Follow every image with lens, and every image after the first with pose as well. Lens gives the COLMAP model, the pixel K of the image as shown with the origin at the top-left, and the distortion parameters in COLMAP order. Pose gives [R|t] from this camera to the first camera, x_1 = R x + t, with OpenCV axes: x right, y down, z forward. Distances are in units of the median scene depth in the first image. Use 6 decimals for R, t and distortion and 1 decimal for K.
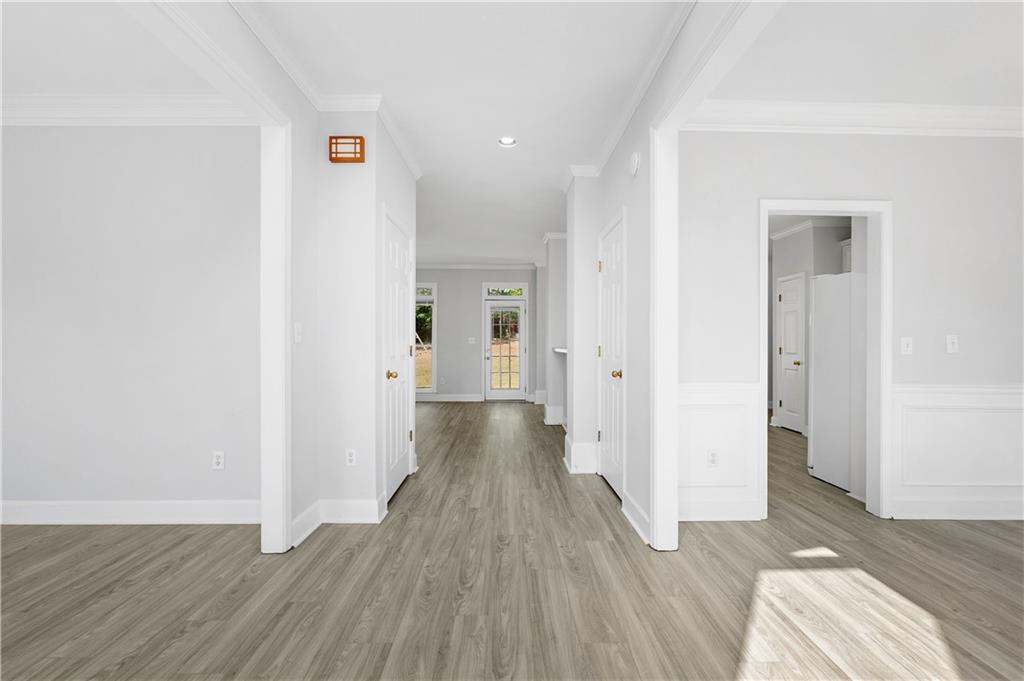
lens RADIAL K [[439.6, 0, 516.3], [0, 439.6, 331.9], [0, 0, 1]] dist [-0.004435, 0.000504]
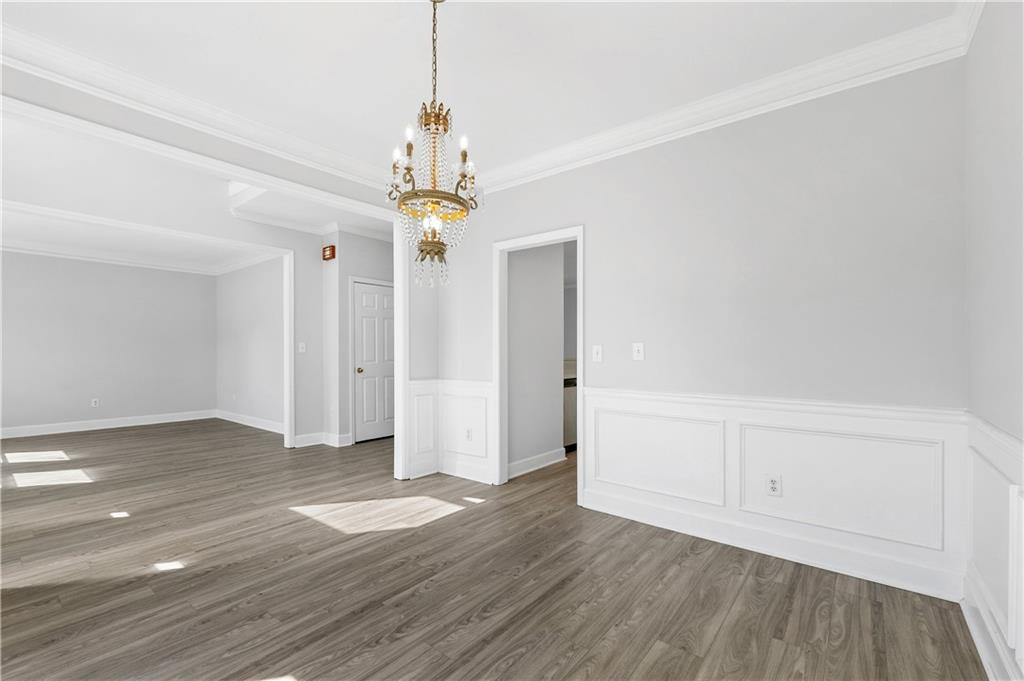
lens RADIAL K [[439.6, 0, 512.3], [0, 439.6, 345.0], [0, 0, 1]] dist [-0.004435, 0.000504]
pose [[0.768269, -0.013595, -0.639982, 1.600823], [0.018486, 0.999829, 0.000952, 0.005565], [0.639860, -0.012562, 0.768389, 0.021098]]
